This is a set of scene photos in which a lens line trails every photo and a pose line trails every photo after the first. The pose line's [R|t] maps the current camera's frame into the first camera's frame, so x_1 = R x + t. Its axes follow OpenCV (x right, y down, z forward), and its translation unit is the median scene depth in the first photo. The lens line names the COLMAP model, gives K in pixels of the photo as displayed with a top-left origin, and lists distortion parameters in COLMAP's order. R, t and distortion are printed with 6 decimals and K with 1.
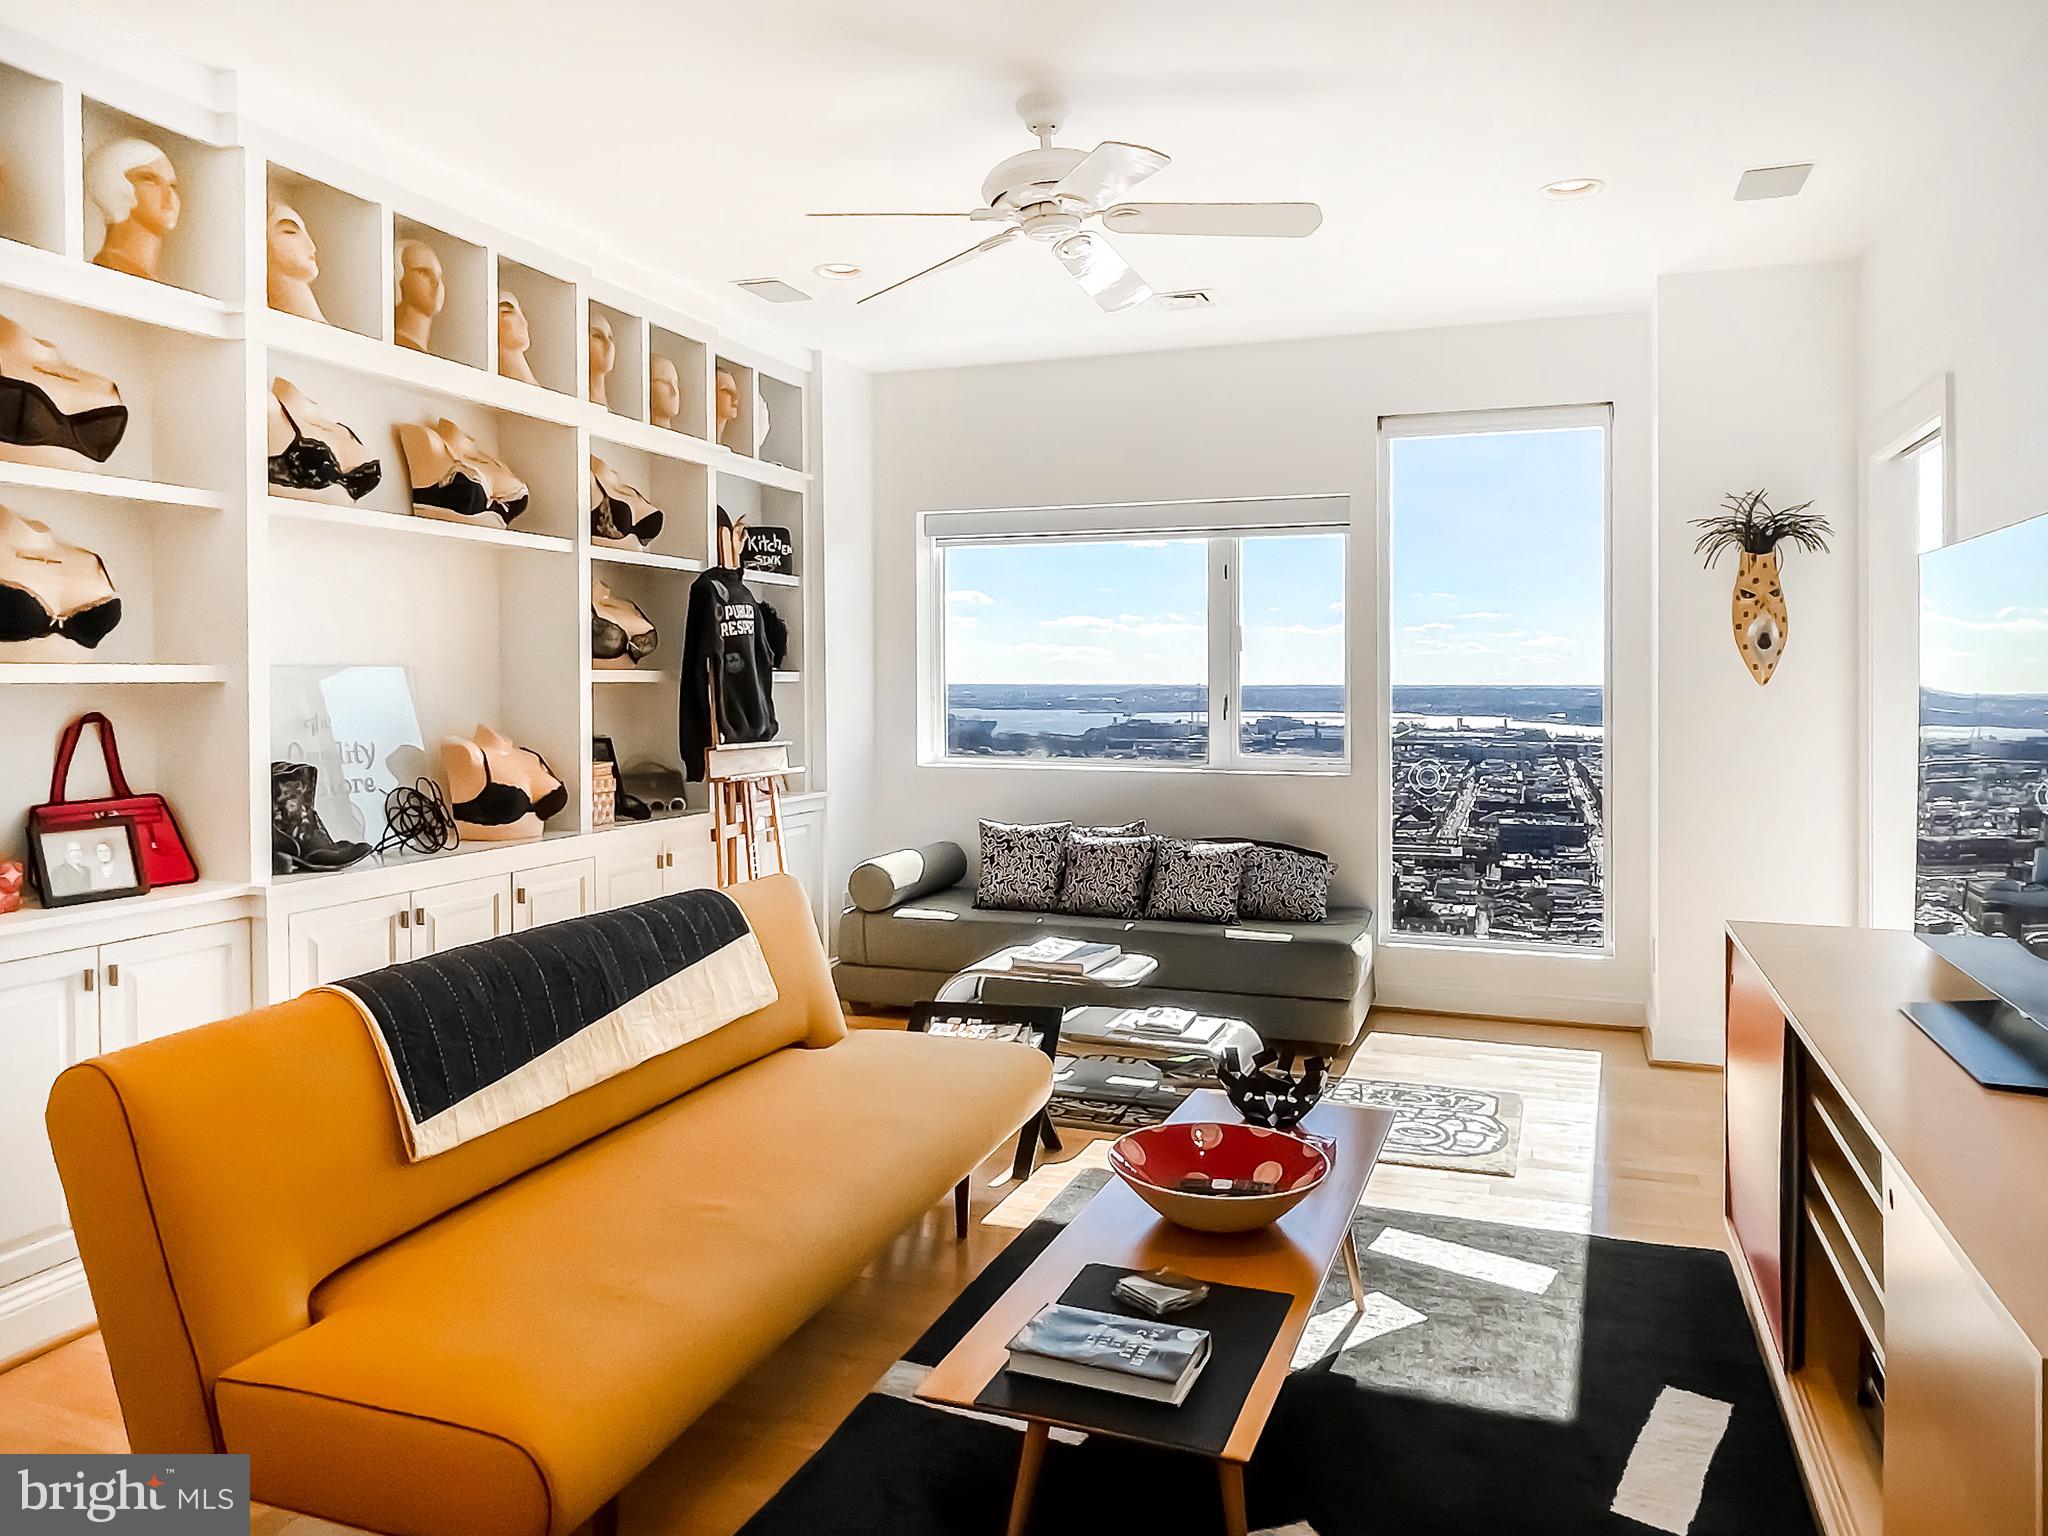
lens RADIAL K [[1401.3, 0, 996.1], [0, 1401.3, 682.0], [0, 0, 1]] dist [0.011339, -0.011793]
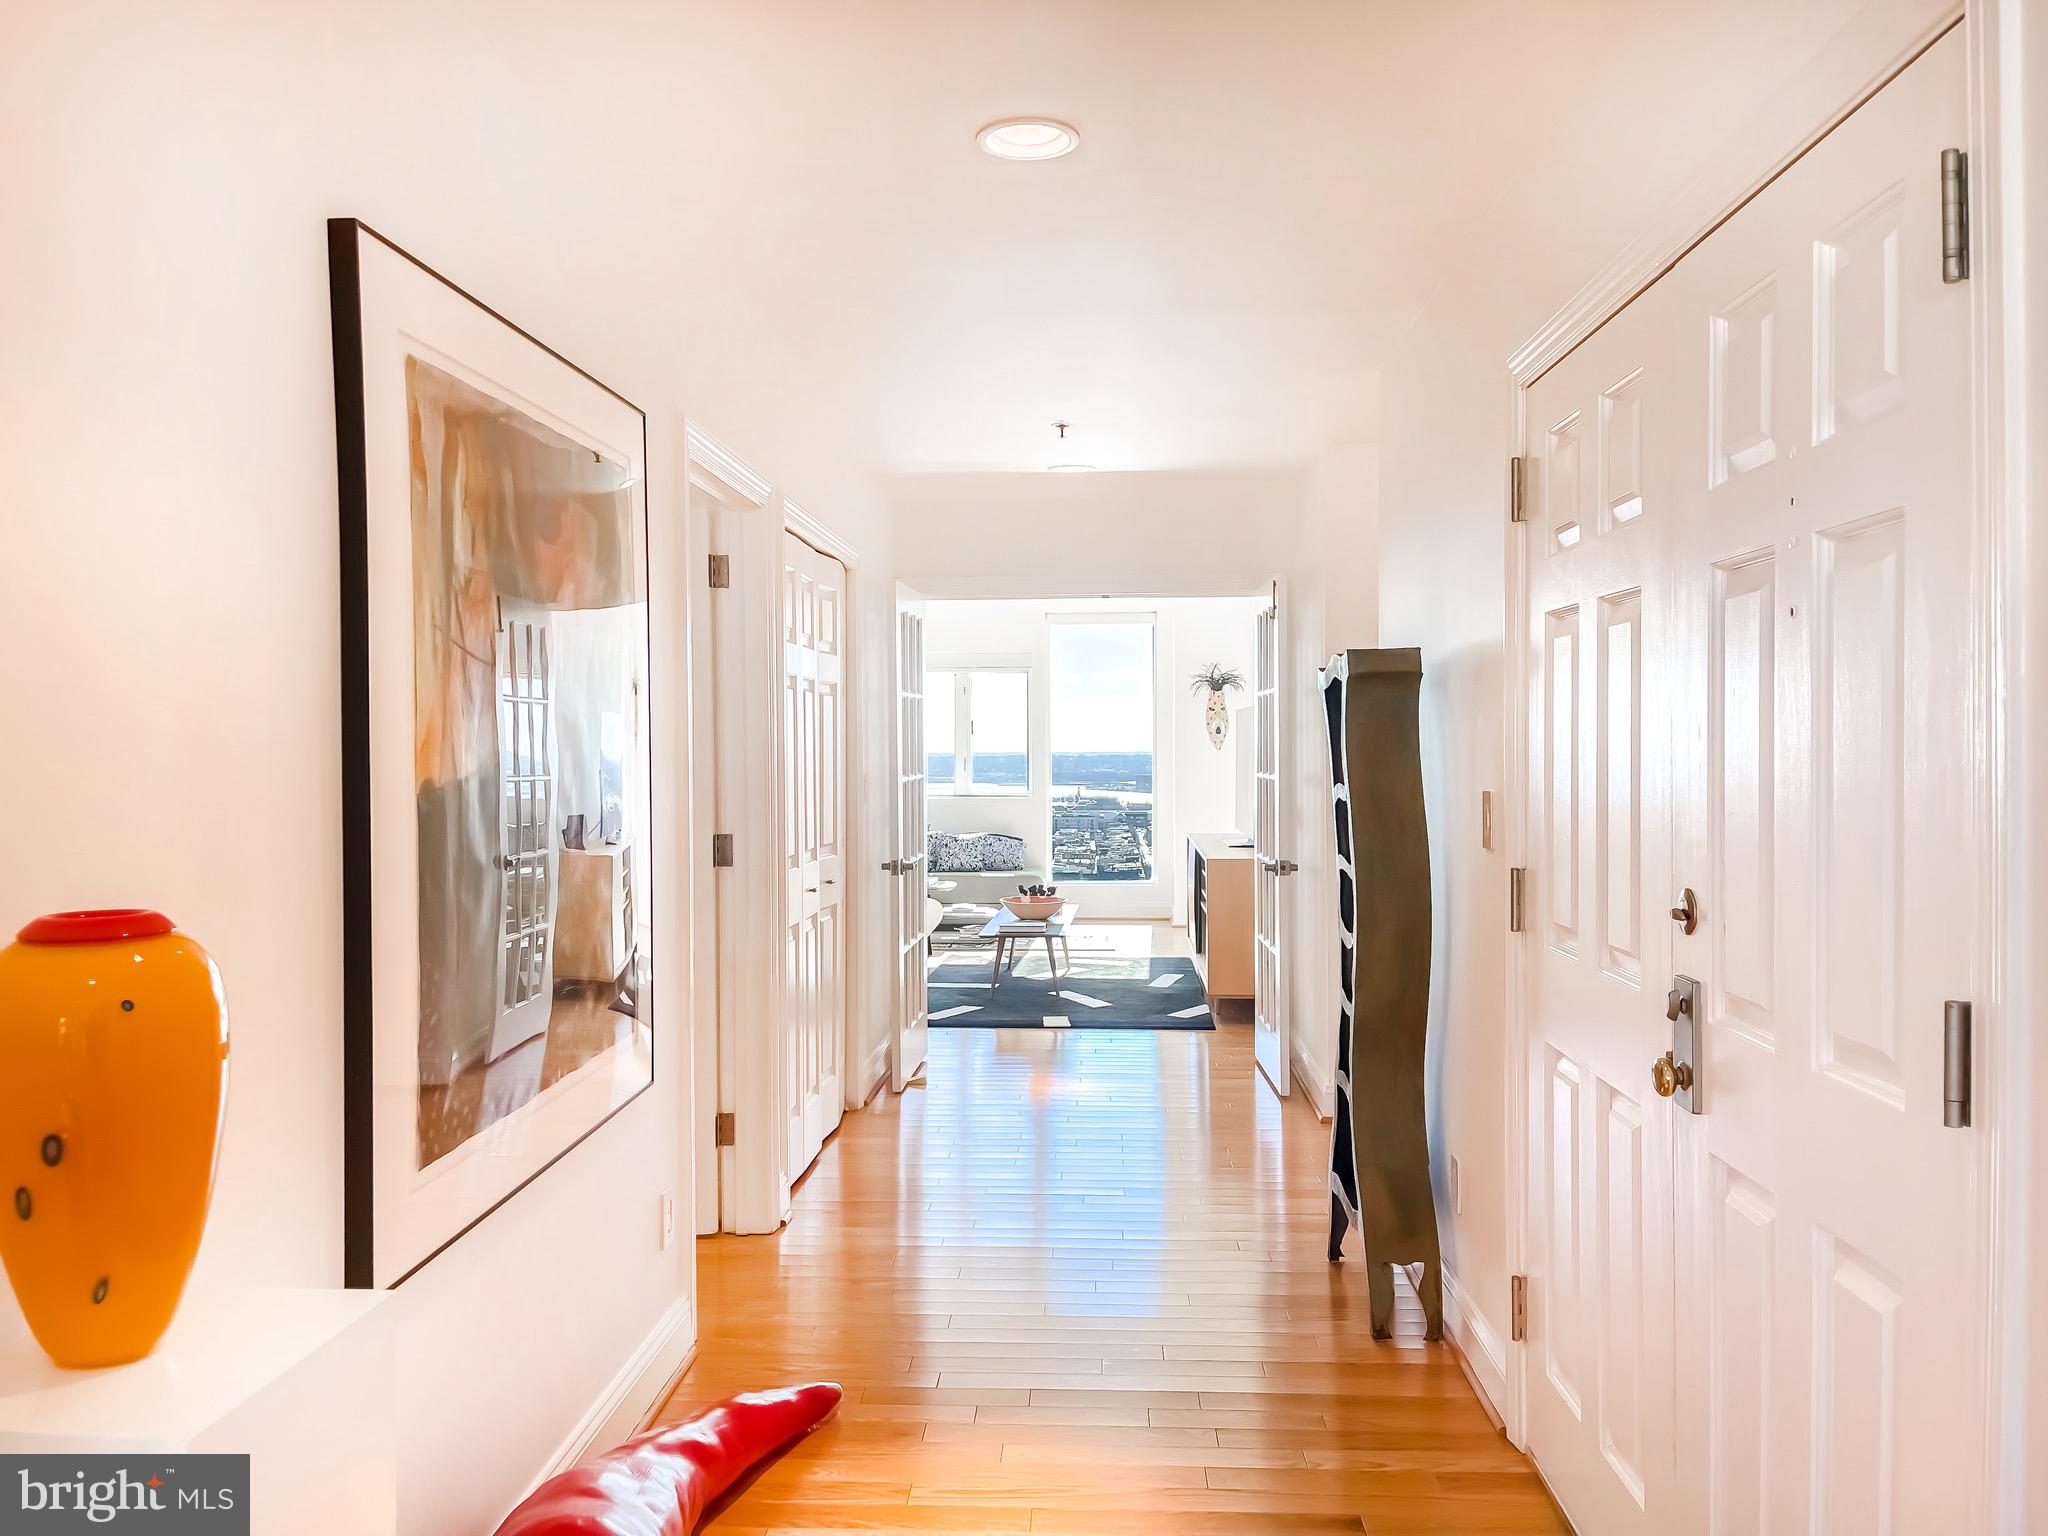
lens RADIAL K [[1542.8, 0, 1026.6], [0, 1542.8, 765.1], [0, 0, 1]] dist [0.008842, 0.002155]
pose [[0.950922, -0.005404, 0.309385, -0.497532], [0.002323, 0.999944, 0.010326, -0.000563], [-0.309423, -0.009100, 0.950881, -1.229003]]
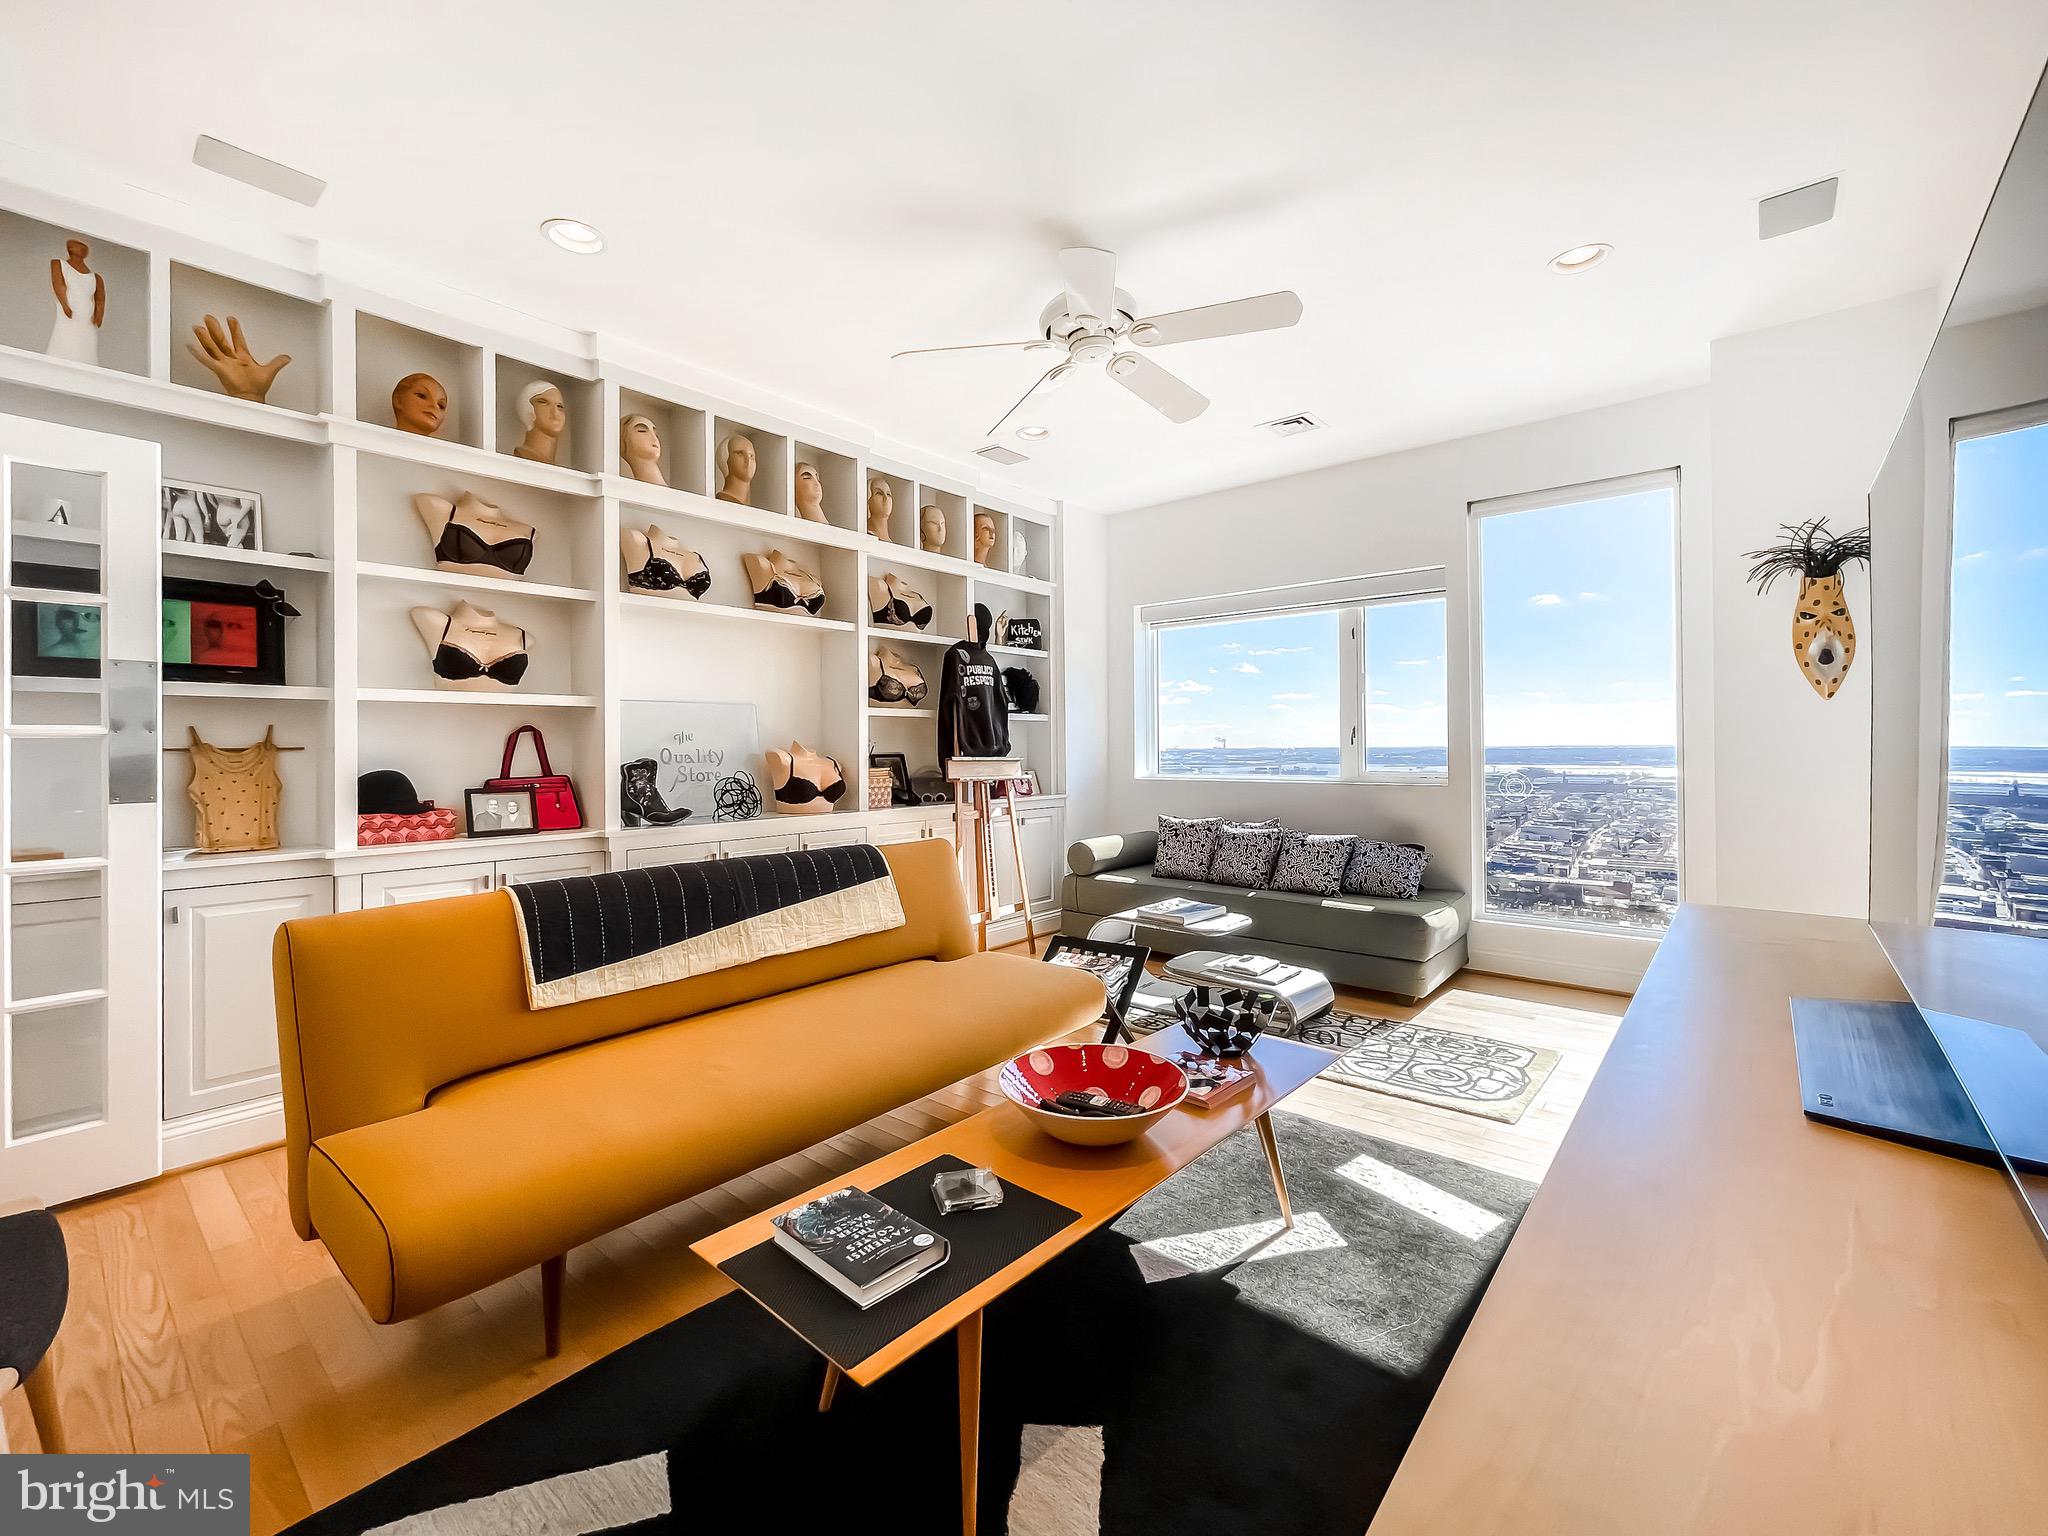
lens RADIAL K [[856.5, 0, 1008.6], [0, 856.5, 738.9], [0, 0, 1]] dist [-0.001077, 0.000063]
pose [[0.940324, -0.007847, -0.340190, 0.178967], [0.005265, 0.999950, -0.008512, 0.035736], [0.340240, 0.006212, 0.940318, 0.167792]]
